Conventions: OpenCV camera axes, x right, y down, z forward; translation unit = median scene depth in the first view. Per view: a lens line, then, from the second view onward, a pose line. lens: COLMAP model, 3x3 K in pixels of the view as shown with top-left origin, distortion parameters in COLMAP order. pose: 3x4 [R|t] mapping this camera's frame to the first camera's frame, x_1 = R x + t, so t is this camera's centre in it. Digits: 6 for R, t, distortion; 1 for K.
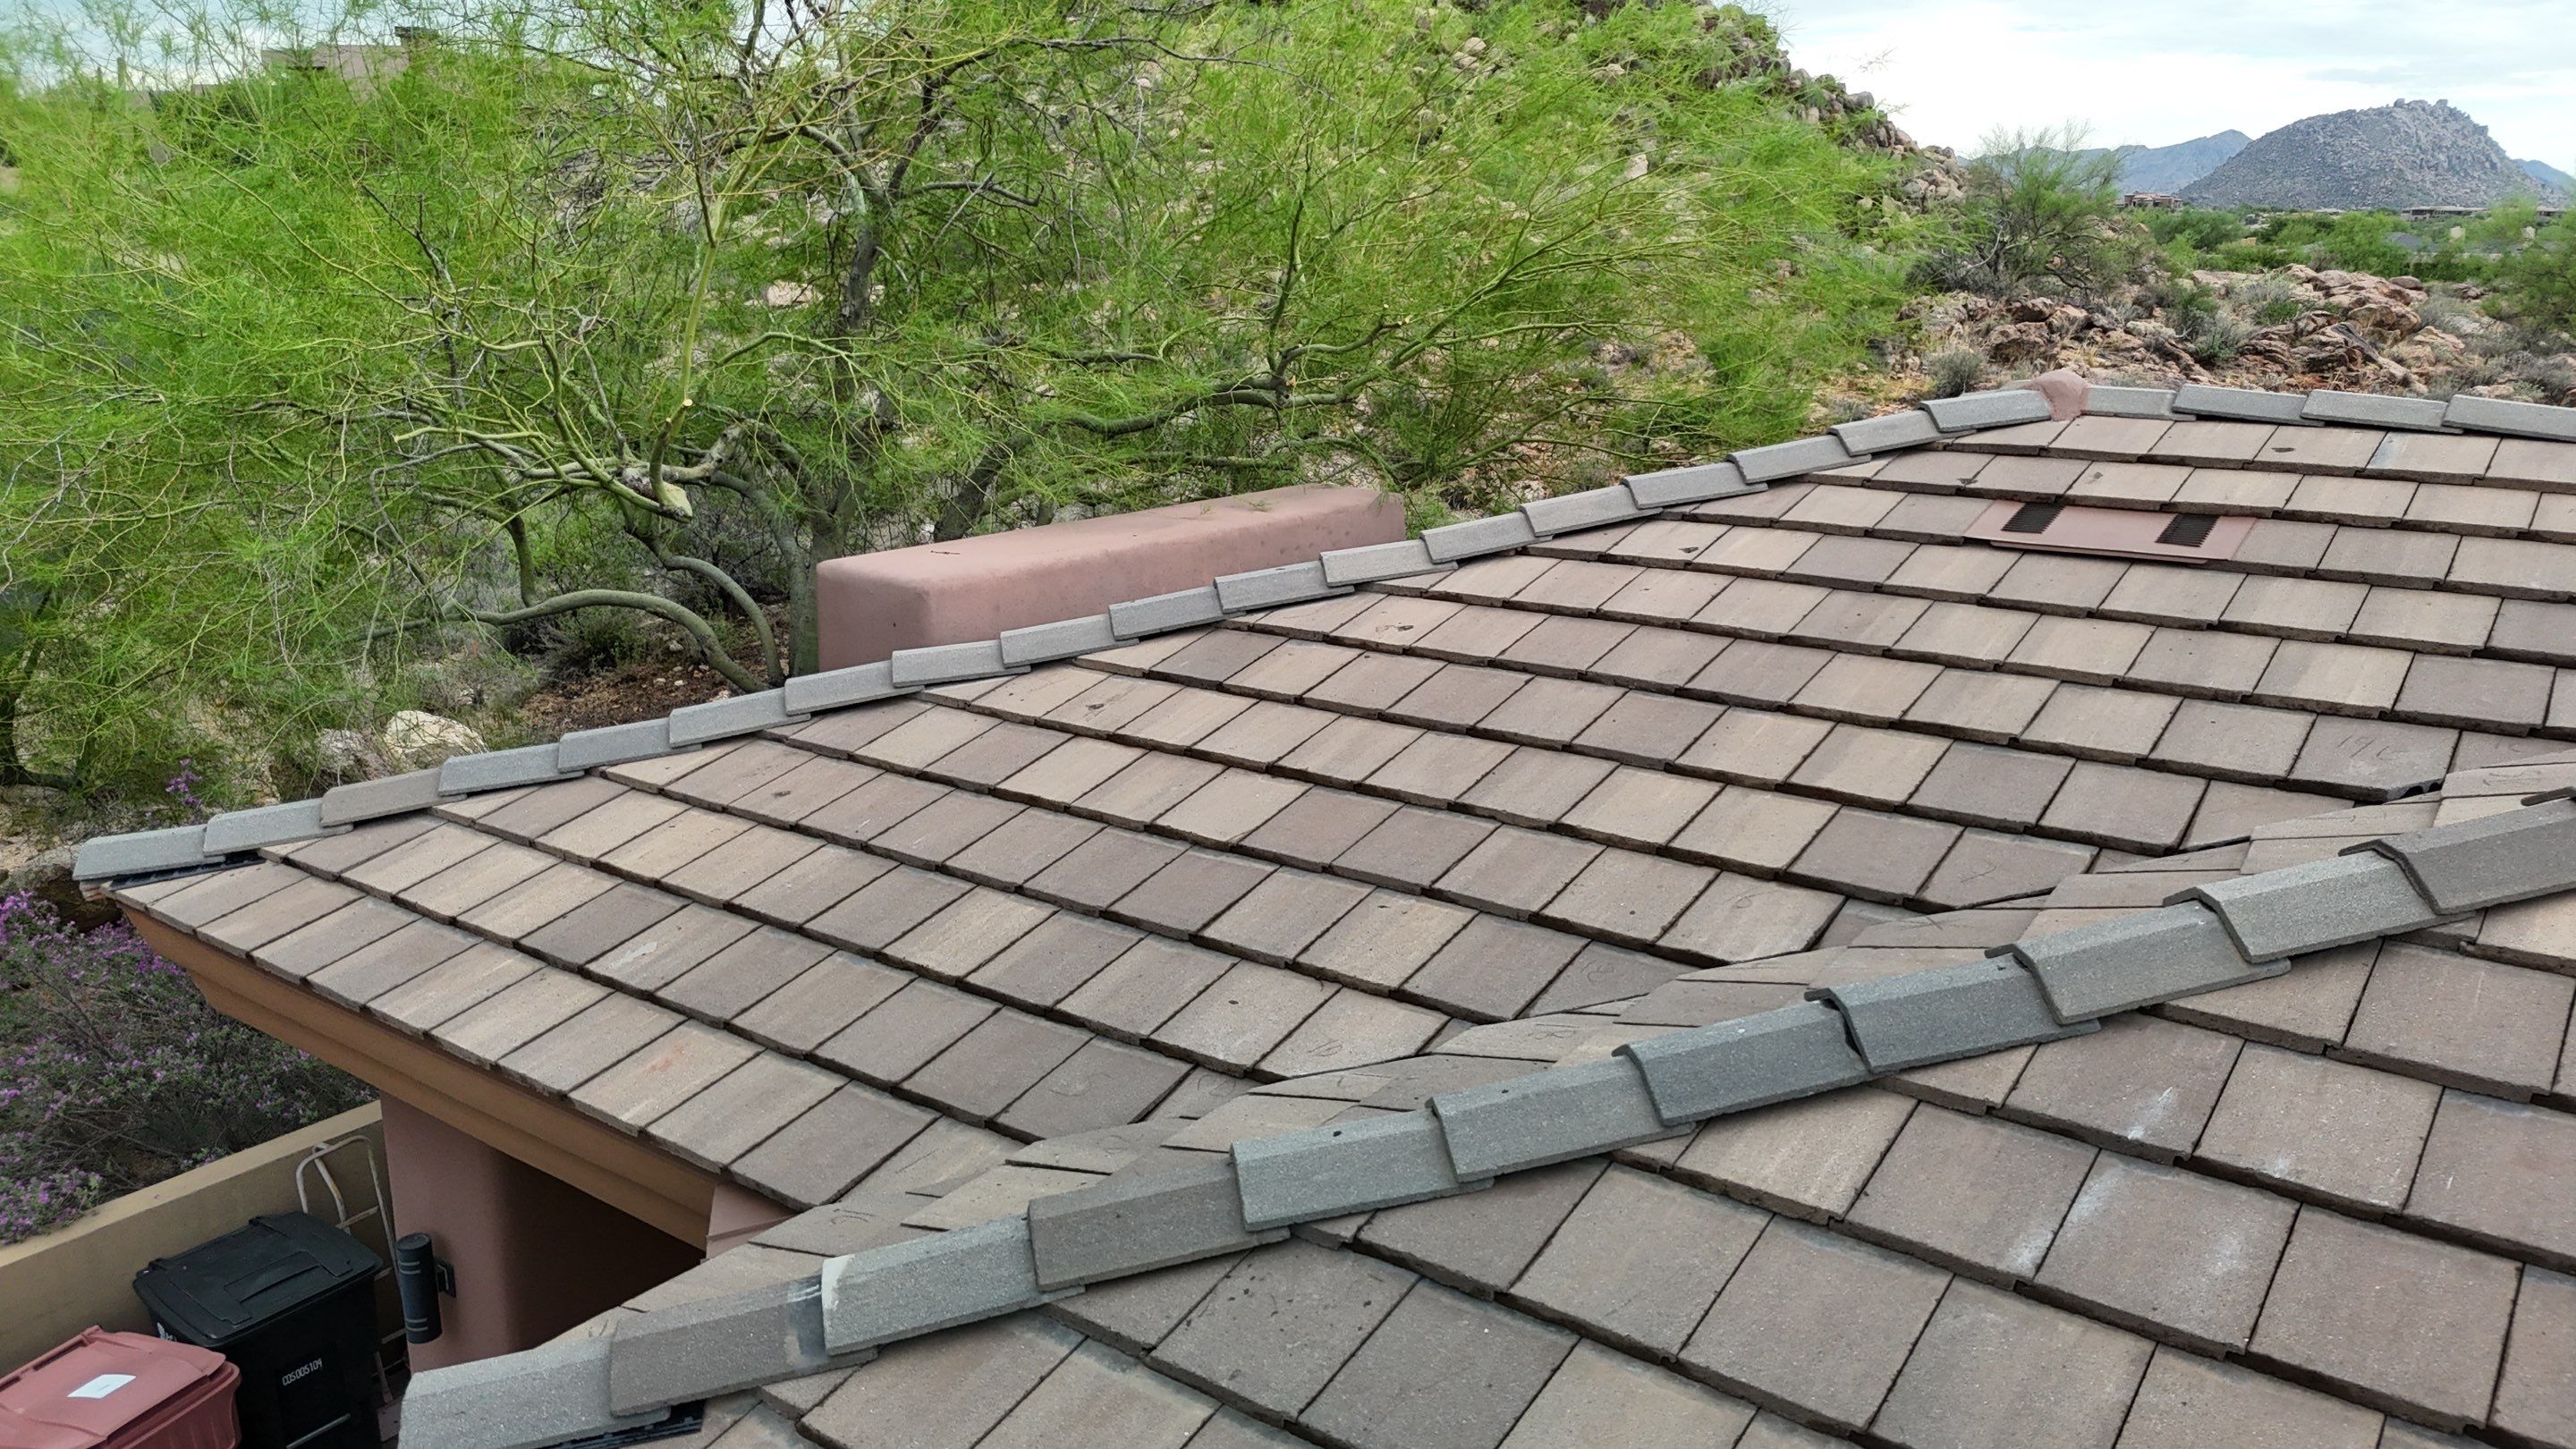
lens RADIAL K [[1920.8, 0, 1282.3], [0, 1920.8, 732.6], [0, 0, 1]] dist [0.053065, -0.054506]
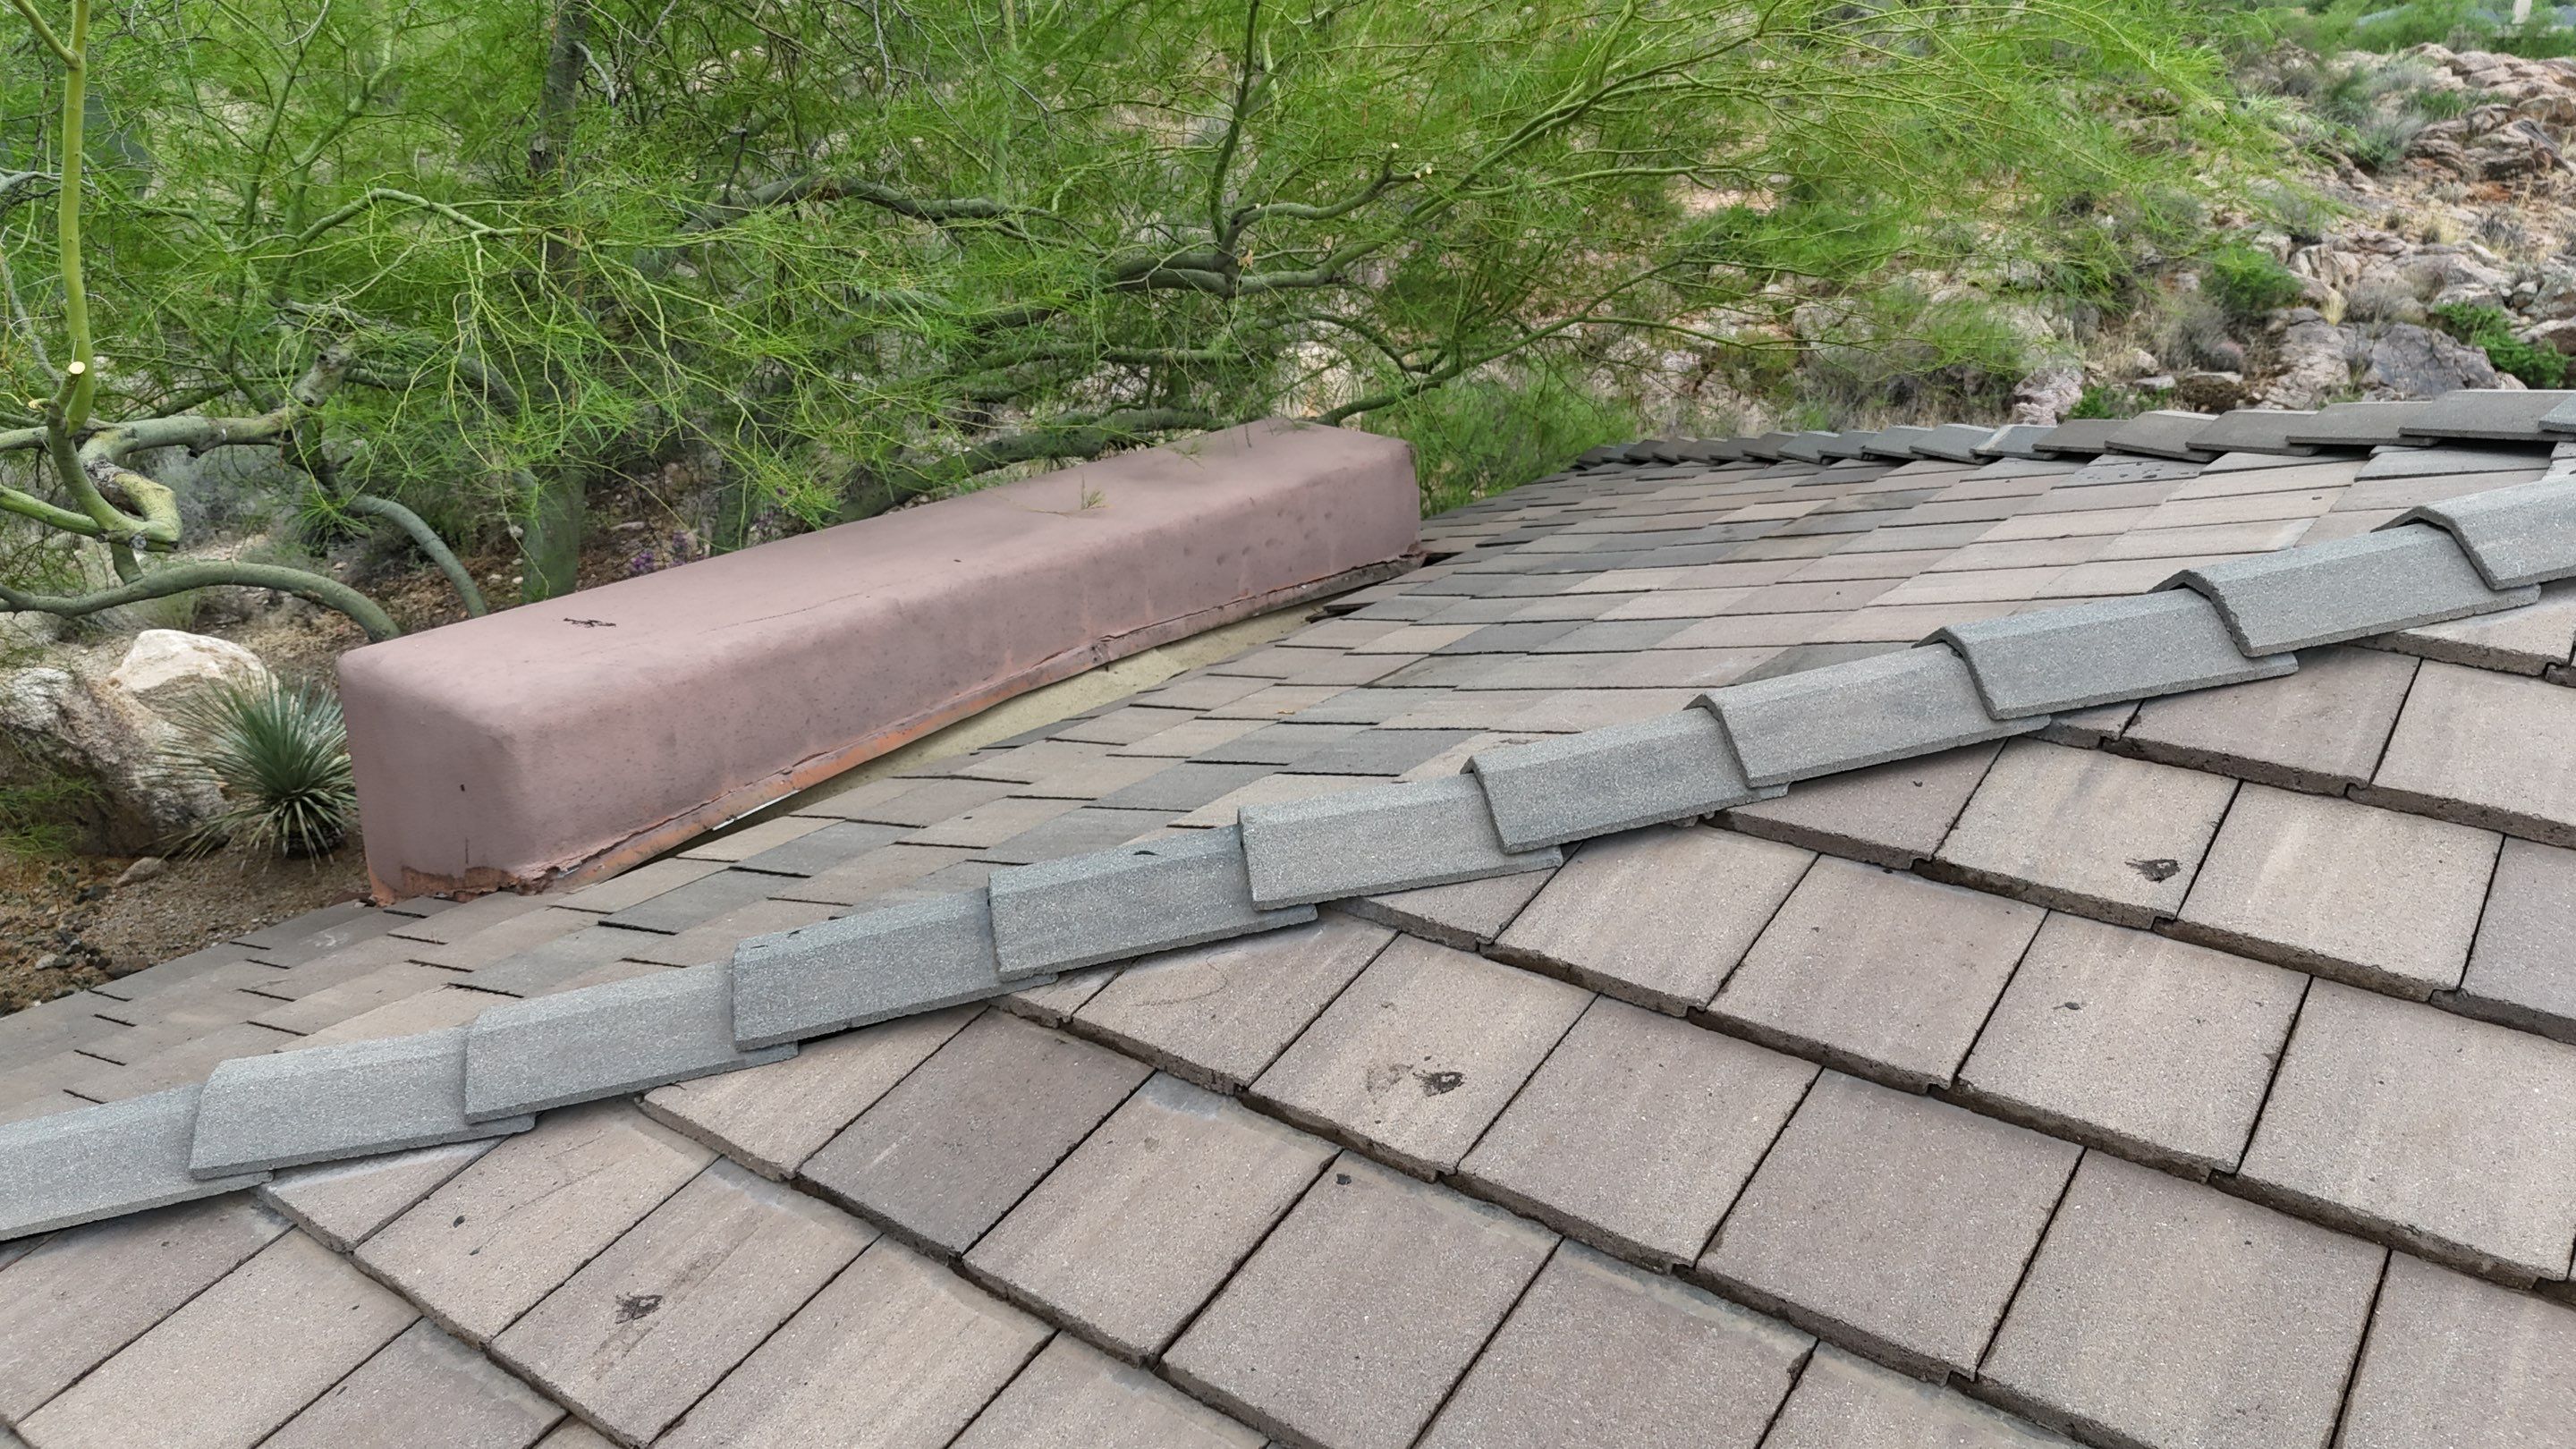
lens RADIAL K [[1920.8, 0, 1282.3], [0, 1920.8, 732.6], [0, 0, 1]] dist [0.053065, -0.054506]
pose [[0.999993, 0.003418, -0.001467, 0.017044], [-0.003240, 0.994146, 0.107995, -0.089401], [0.001827, -0.107990, 0.994150, 0.327288]]
